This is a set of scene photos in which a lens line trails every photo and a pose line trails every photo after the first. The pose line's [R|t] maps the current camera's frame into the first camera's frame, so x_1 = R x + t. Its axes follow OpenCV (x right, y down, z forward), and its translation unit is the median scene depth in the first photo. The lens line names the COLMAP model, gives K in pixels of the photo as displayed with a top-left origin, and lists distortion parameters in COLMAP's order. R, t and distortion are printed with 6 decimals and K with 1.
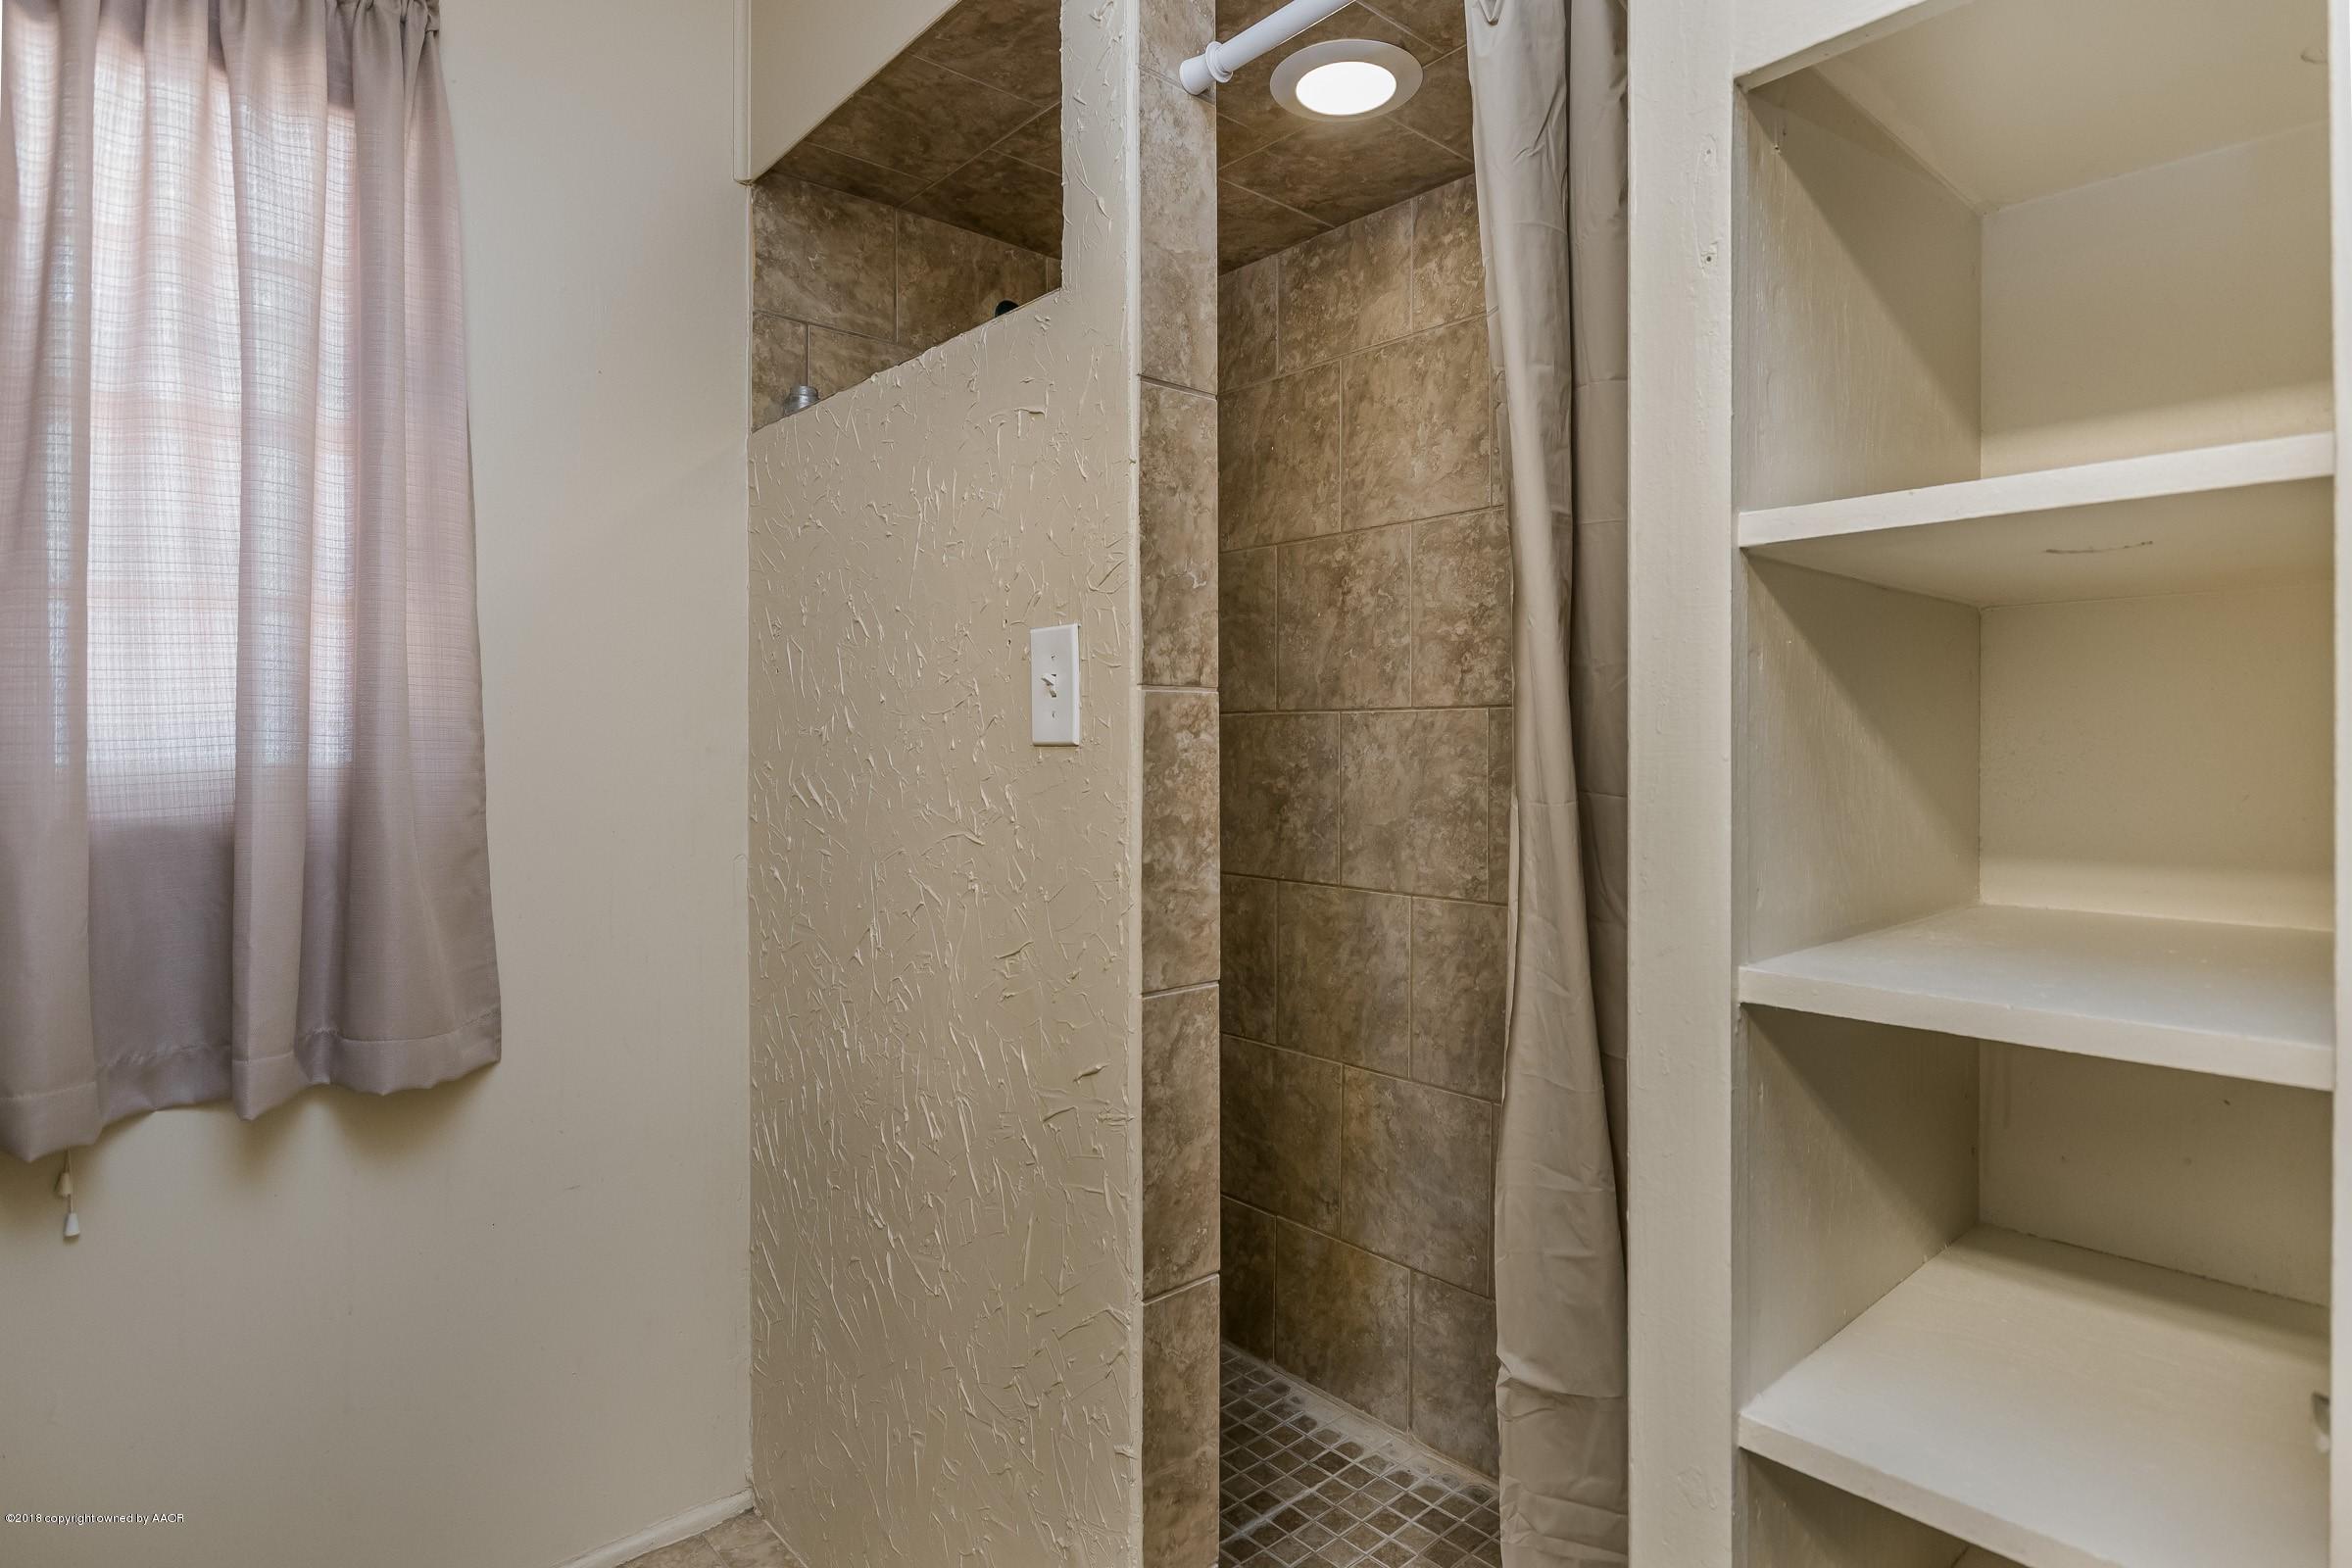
lens RADIAL K [[1201.9, 0, 1120.3], [0, 1201.9, 739.6], [0, 0, 1]] dist [0.001388, -0.005165]
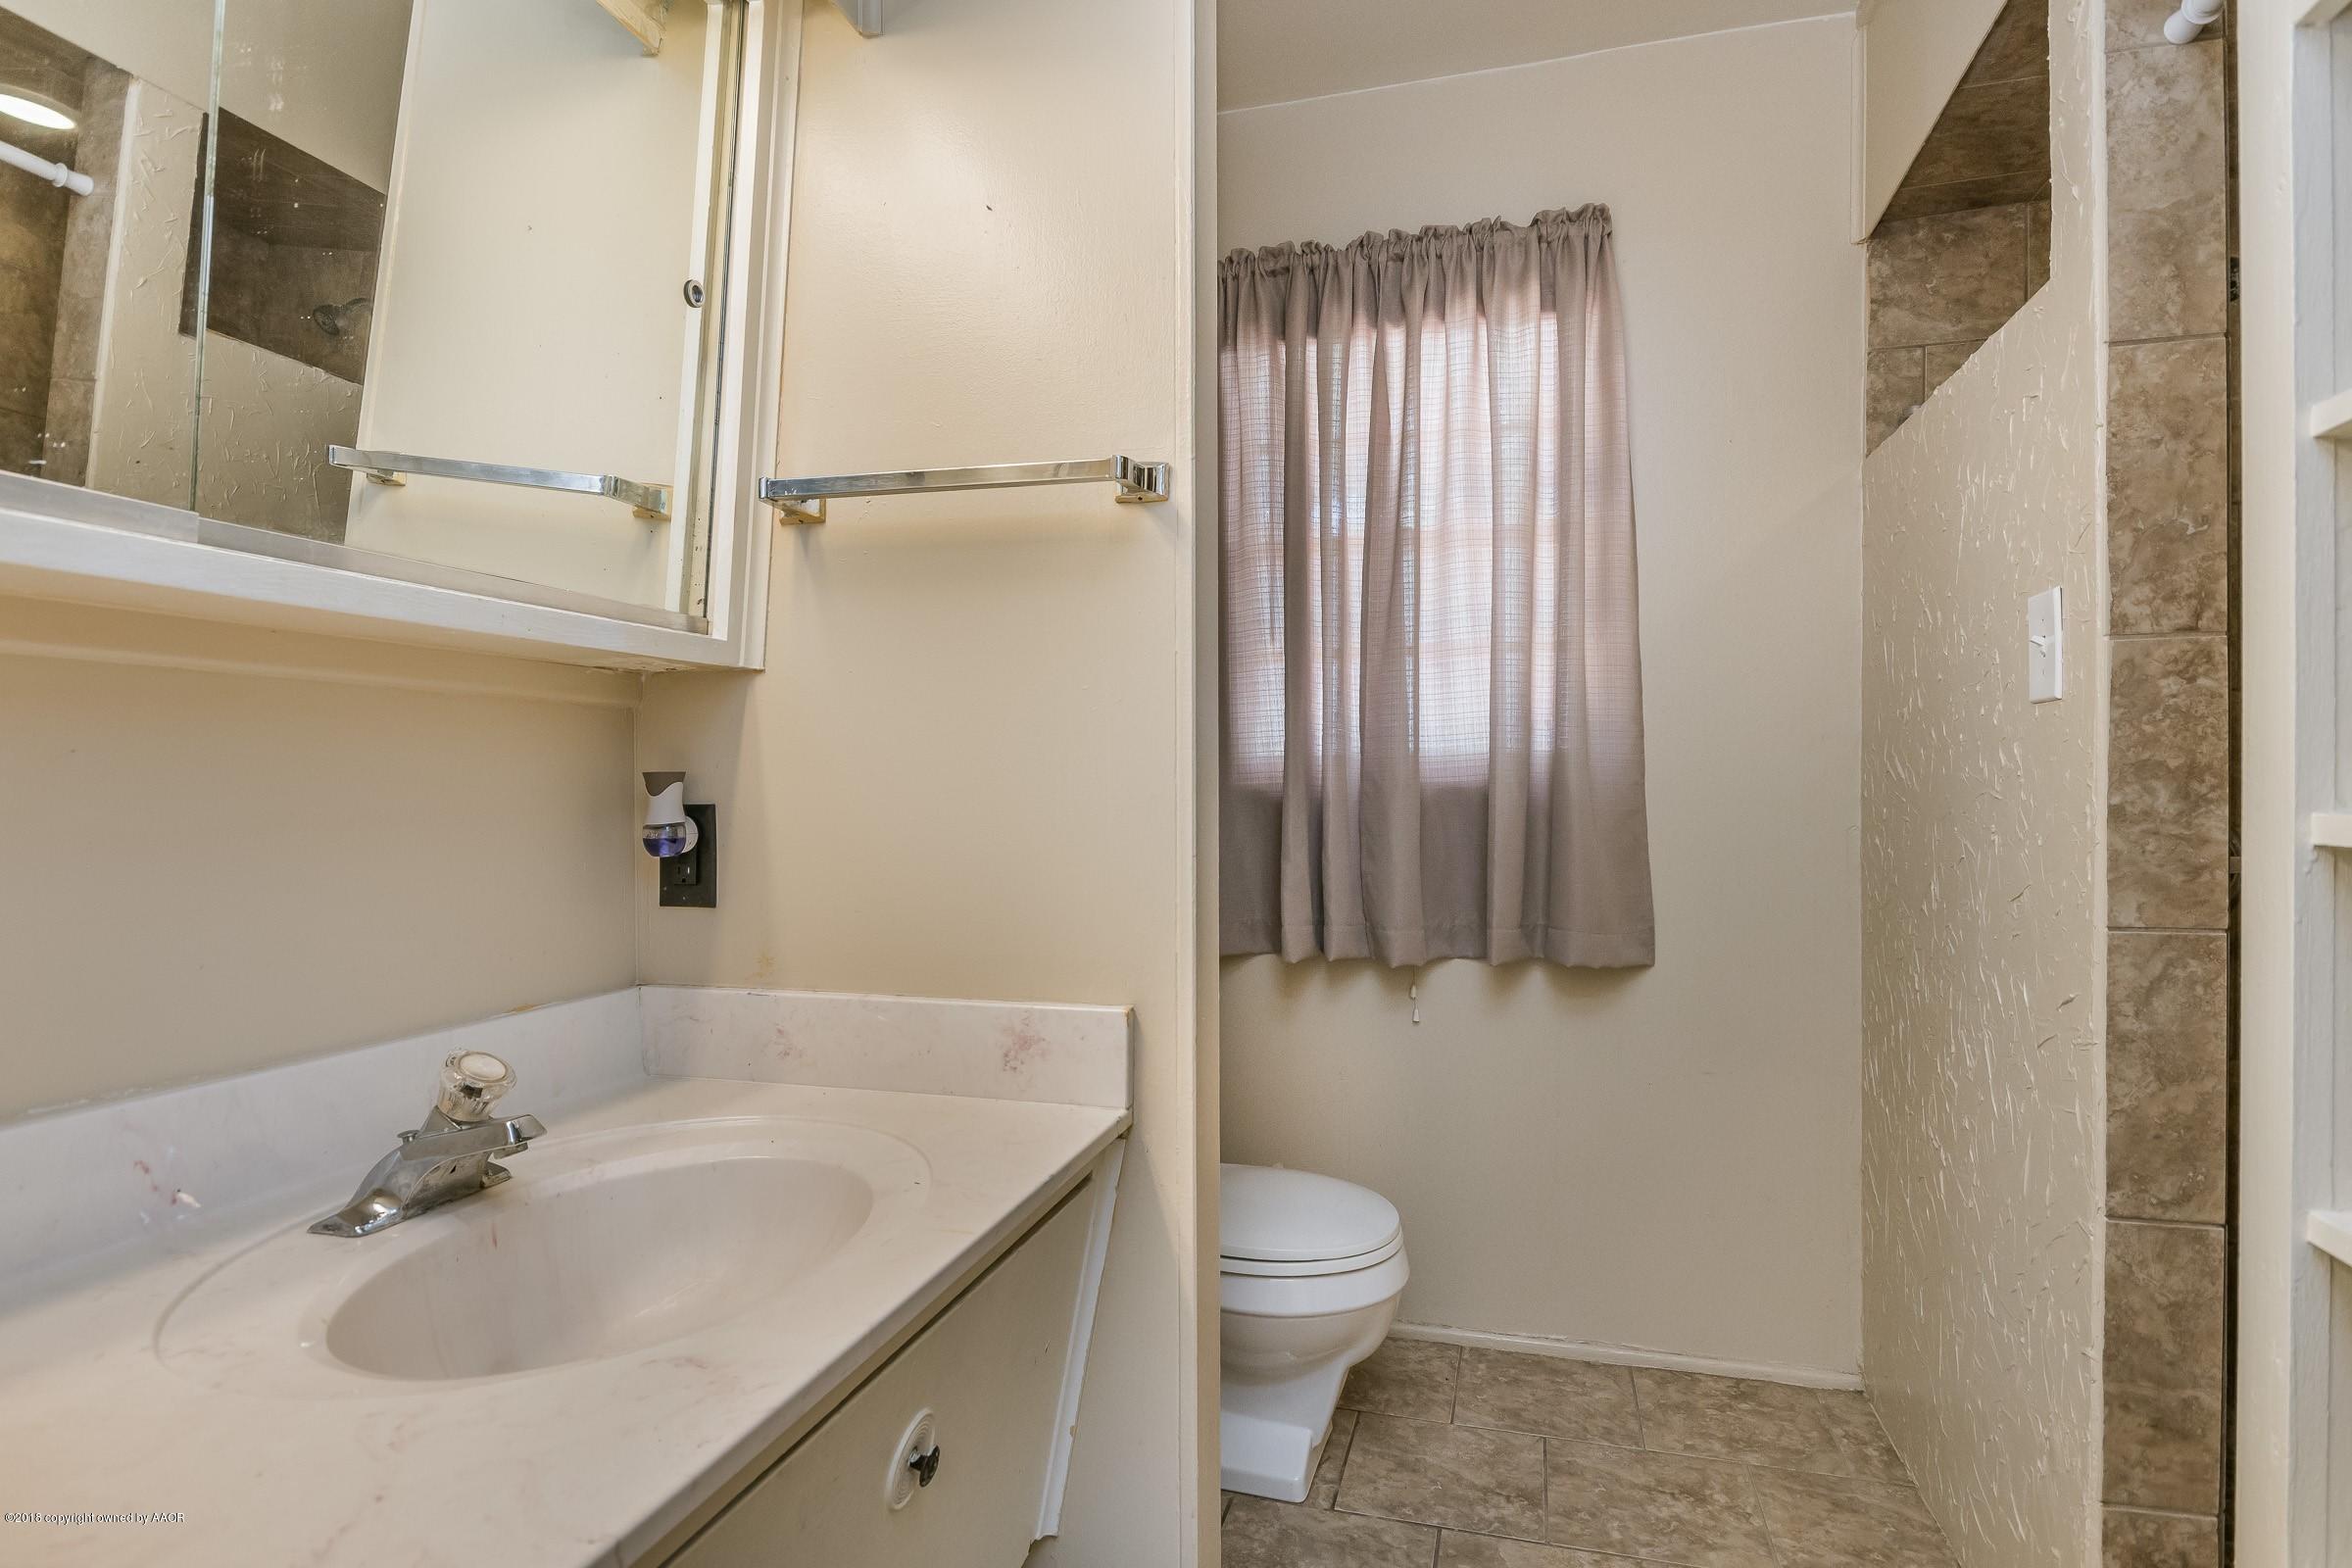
lens RADIAL K [[1201.9, 0, 1183.4], [0, 1201.9, 789.2], [0, 0, 1]] dist [0.001388, -0.005165]
pose [[0.540994, -0.000779, -0.841026, 0.409996], [0.003241, 0.999994, 0.001158, 0.075416], [0.841020, -0.003352, 0.540993, -0.224002]]
